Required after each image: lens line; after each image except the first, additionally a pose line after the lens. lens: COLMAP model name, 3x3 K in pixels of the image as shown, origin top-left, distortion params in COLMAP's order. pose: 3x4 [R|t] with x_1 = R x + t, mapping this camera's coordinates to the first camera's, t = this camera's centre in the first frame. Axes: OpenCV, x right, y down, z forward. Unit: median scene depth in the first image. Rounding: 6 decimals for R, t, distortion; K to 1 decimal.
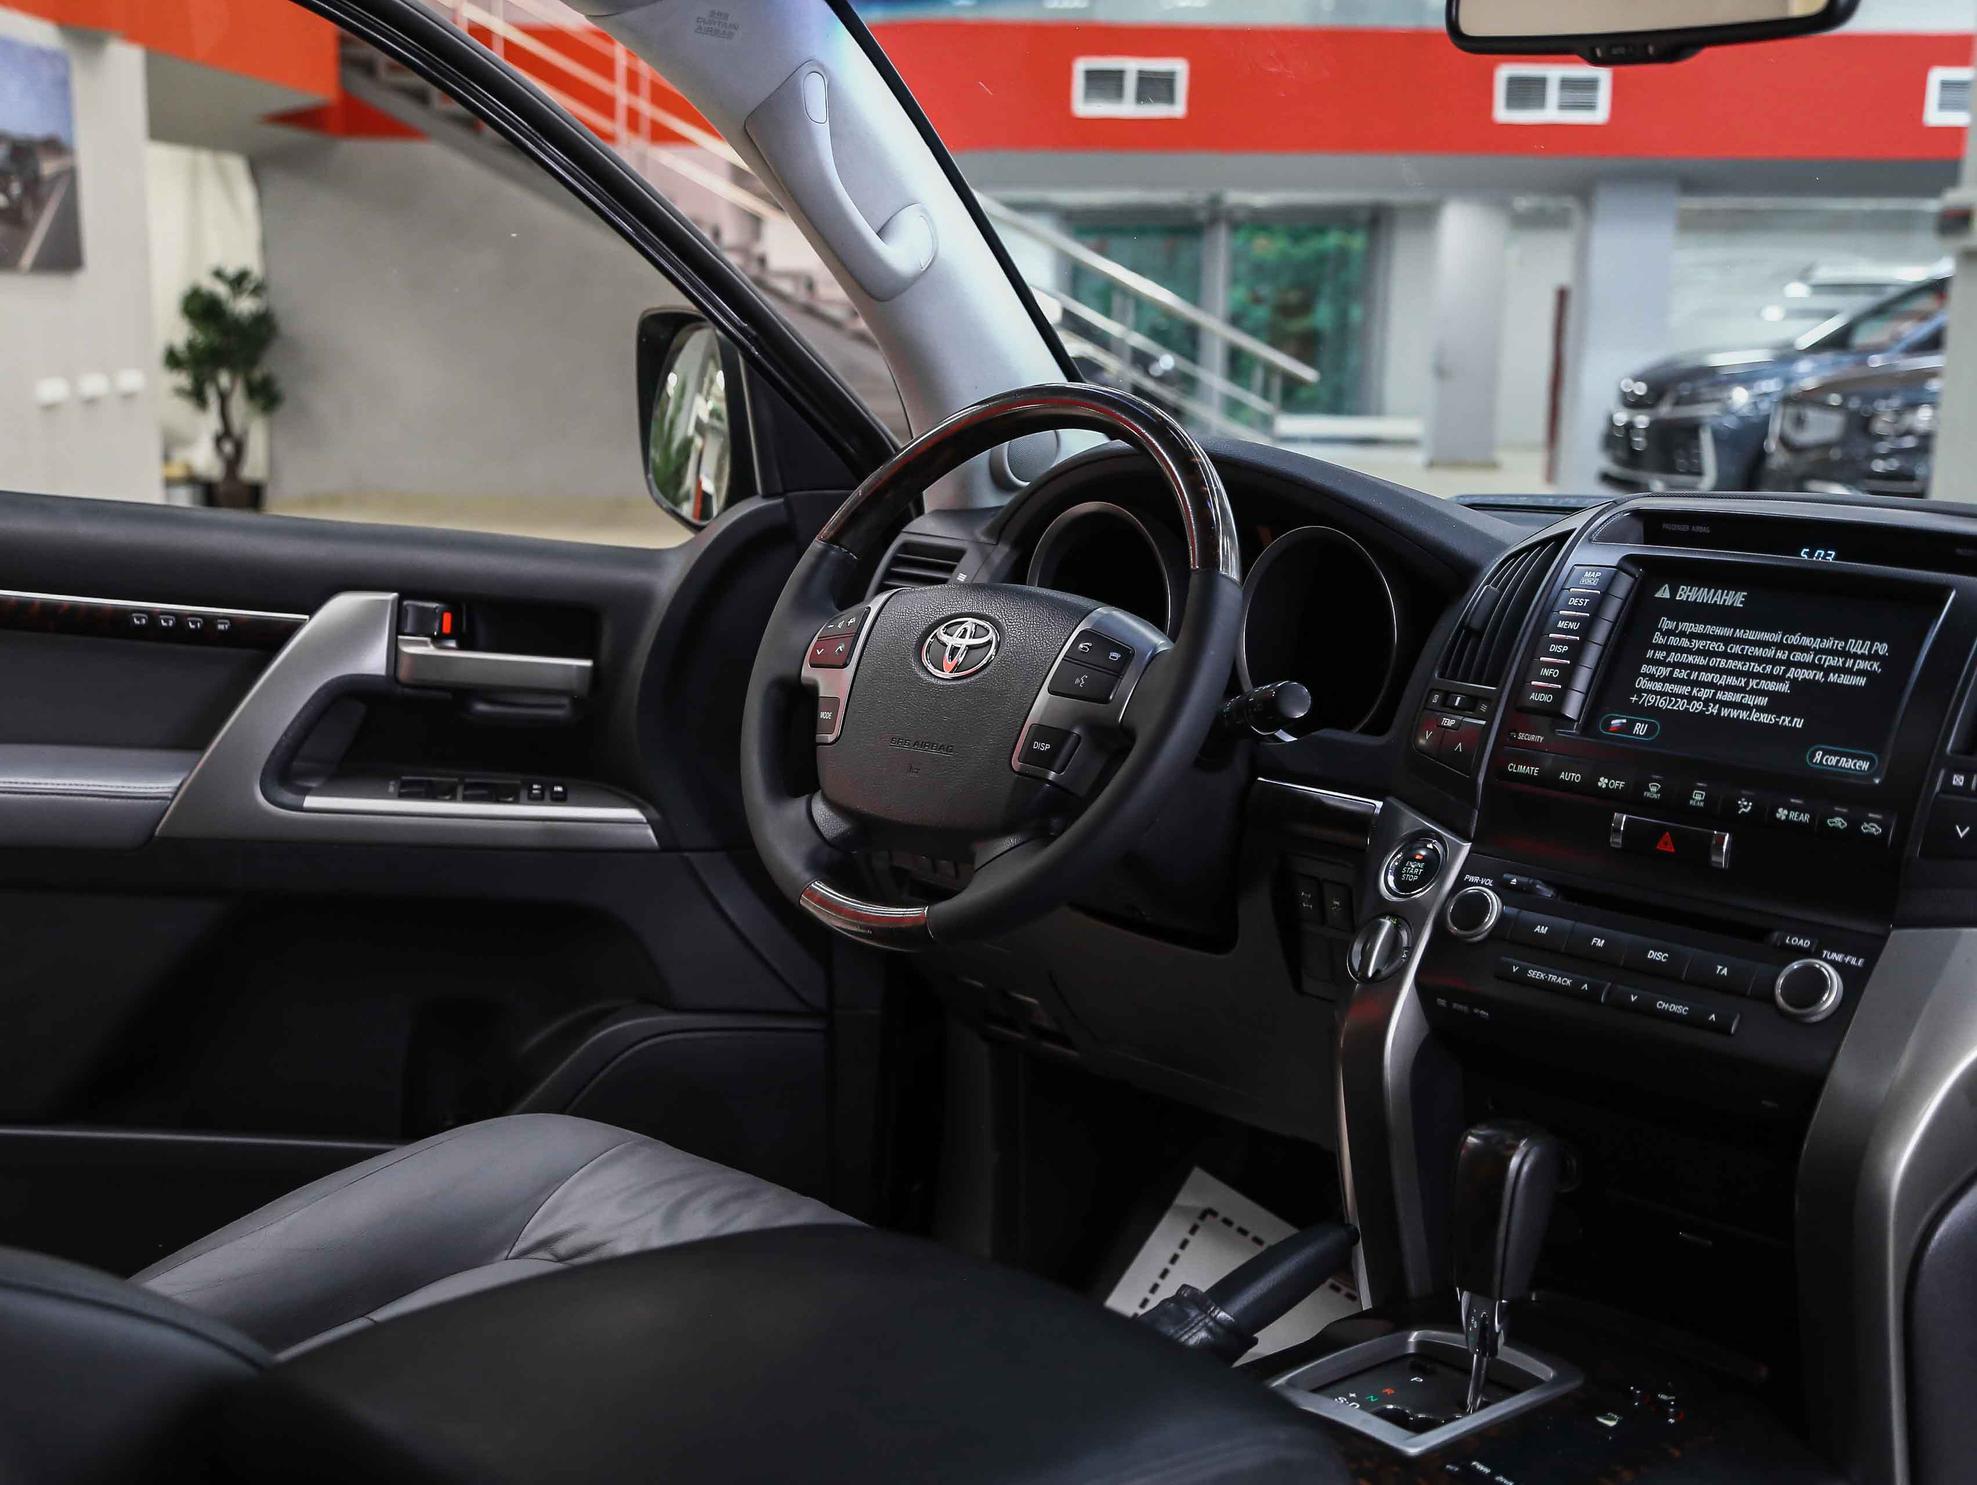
lens RADIAL K [[2645.4, 0, 994.4], [0, 2645.4, 760.5], [0, 0, 1]] dist [0.100086, 0.000000]
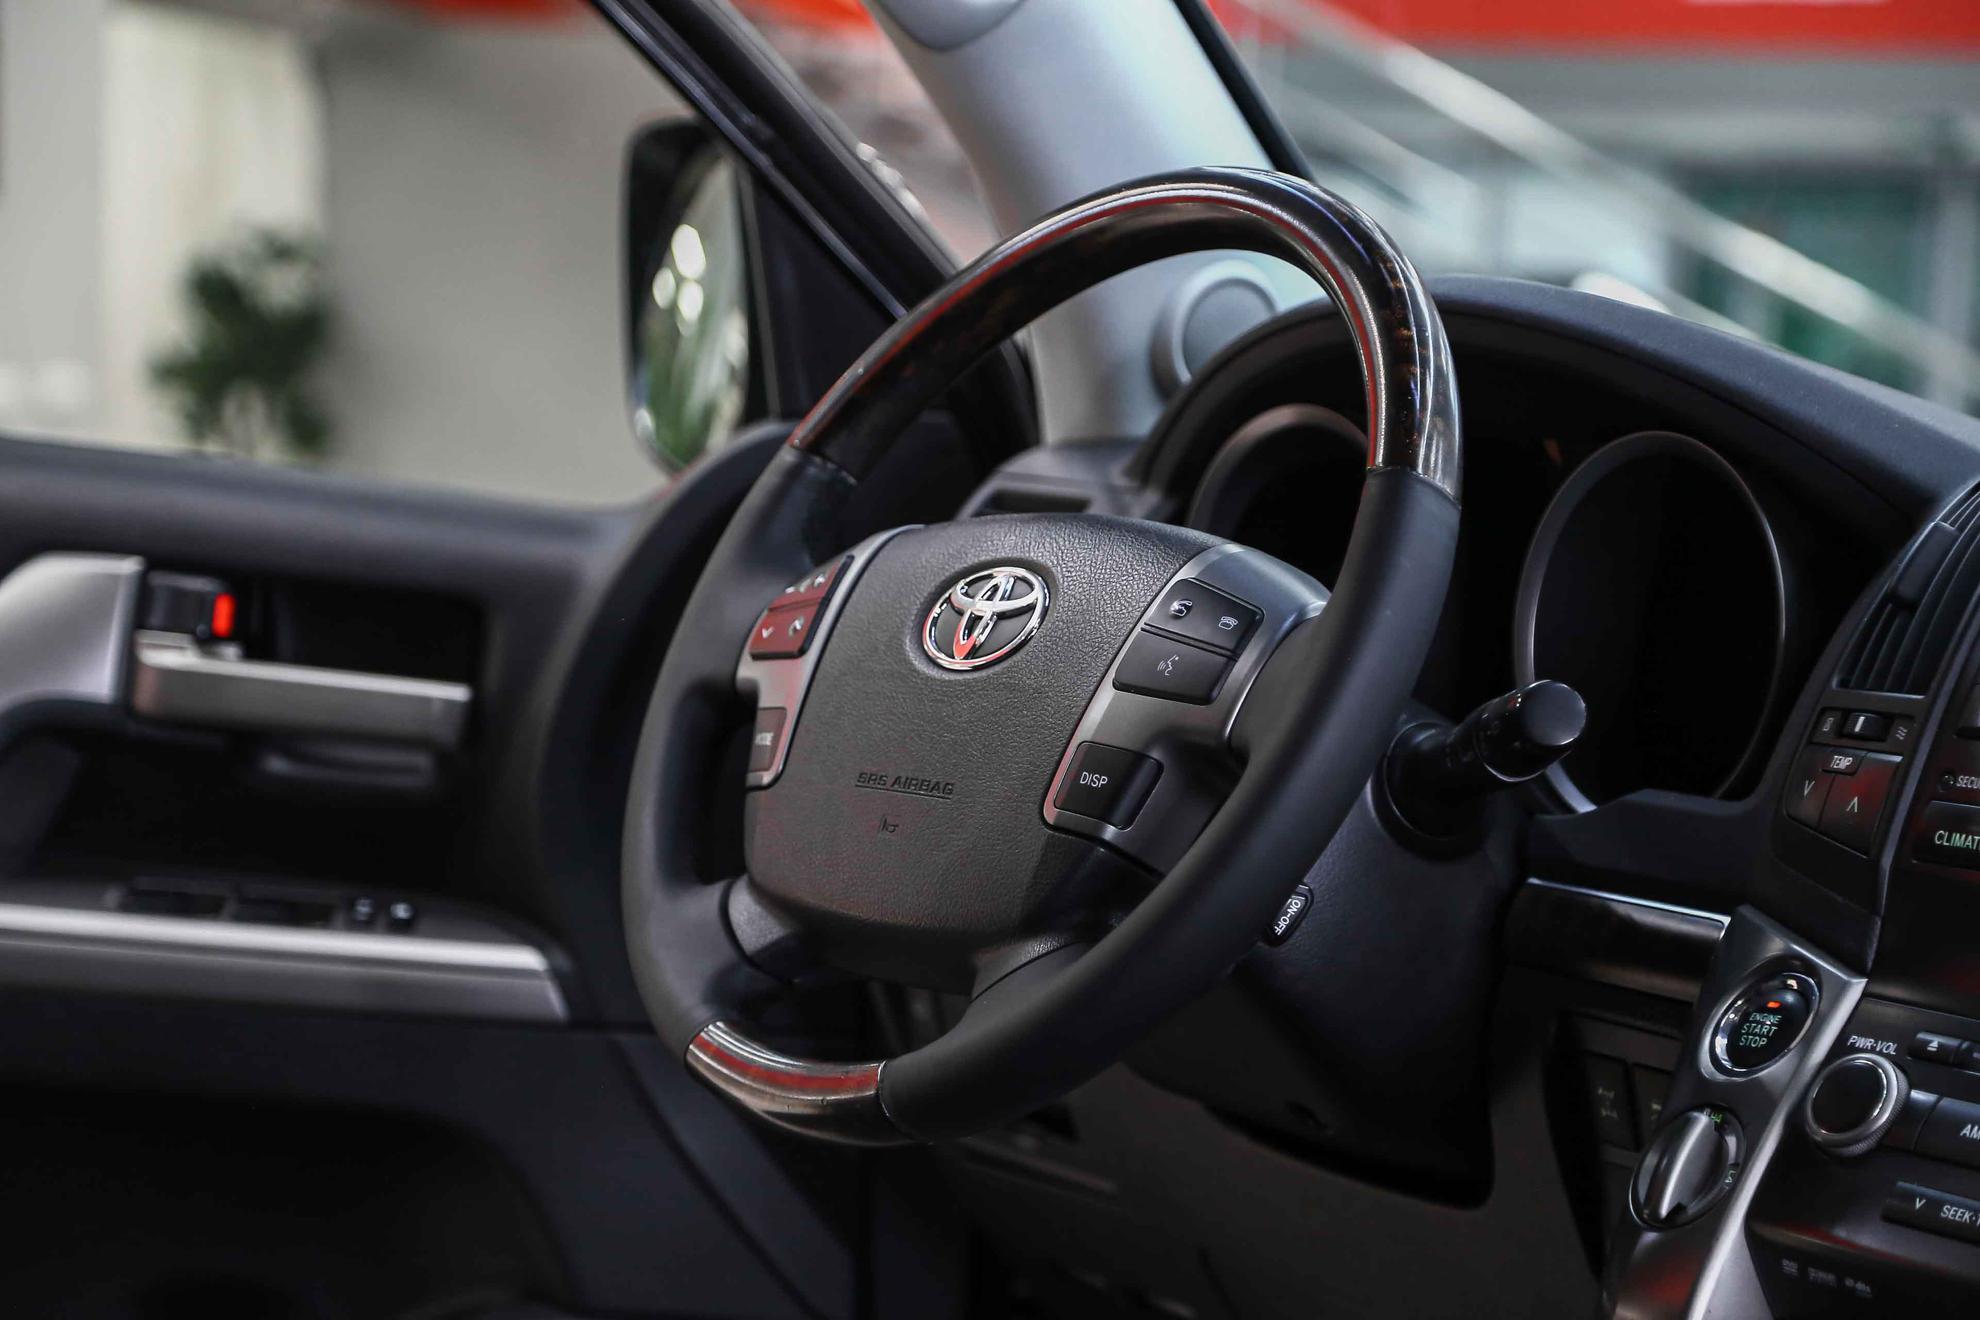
lens RADIAL K [[4503.0, 0, 982.6], [0, 4503.0, 670.3], [0, 0, 1]] dist [0.509752, 0.000000]
pose [[0.990073, 0.030052, -0.137305, 0.114361], [-0.043815, 0.994188, -0.098341, 0.060934], [0.133551, 0.103381, 0.985635, 0.045607]]
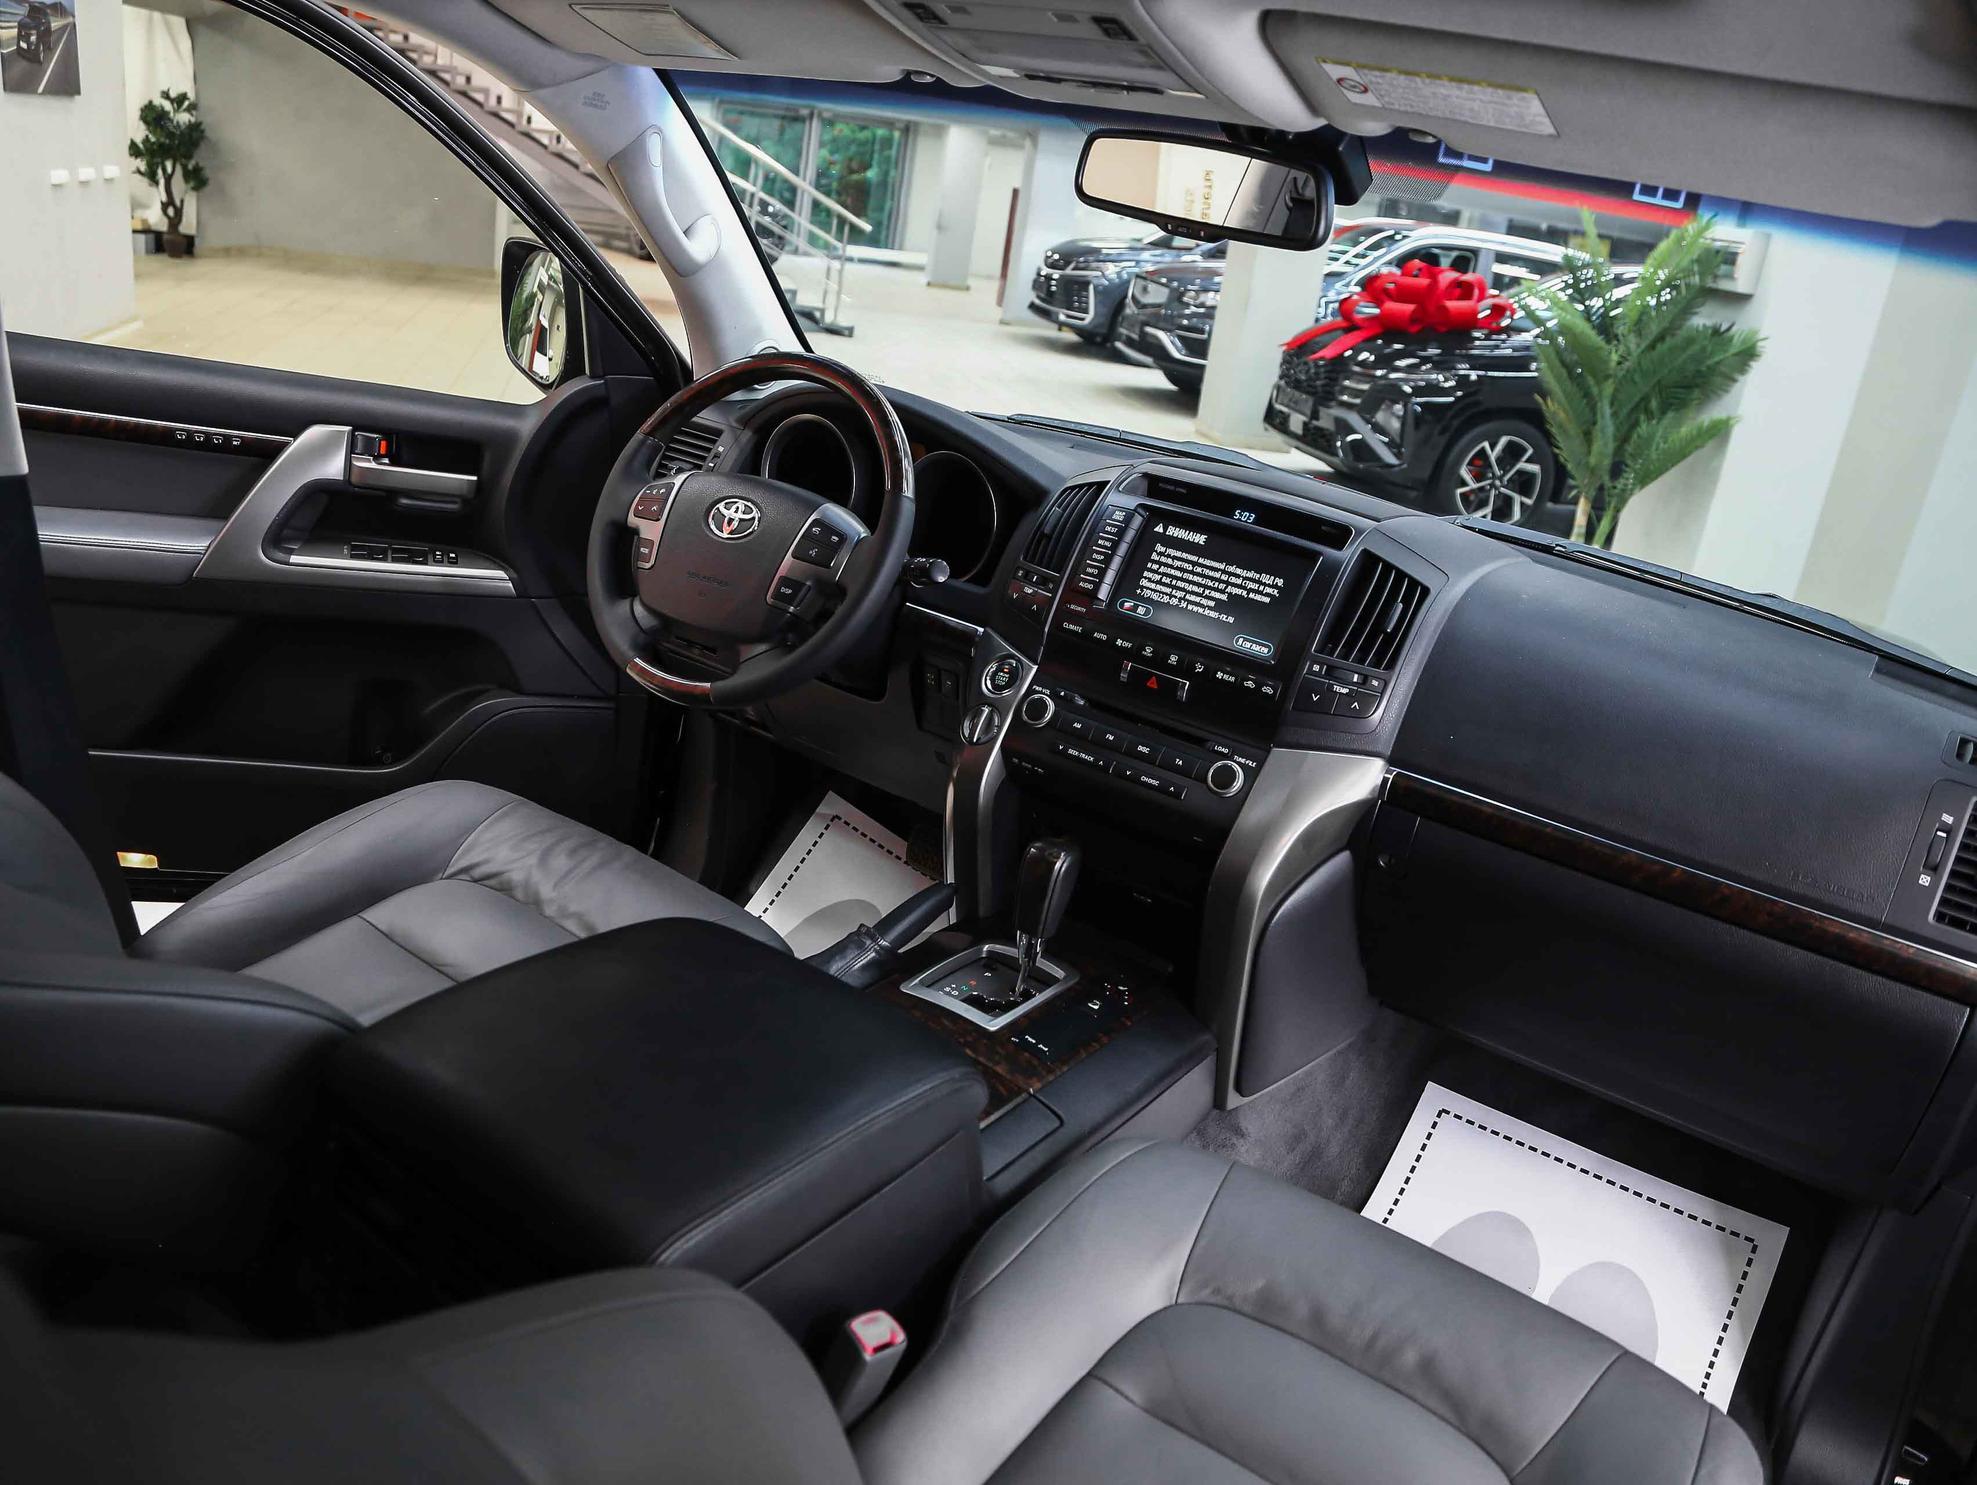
lens RADIAL K [[1551.1, 0, 978.7], [0, 1551.1, 767.5], [0, 0, 1]] dist [-0.100167, 0.041273]
pose [[0.974540, 0.033506, 0.221695, -0.067825], [-0.080002, 0.975649, 0.204226, -0.094229], [-0.209454, -0.216762, 0.953490, 0.038761]]
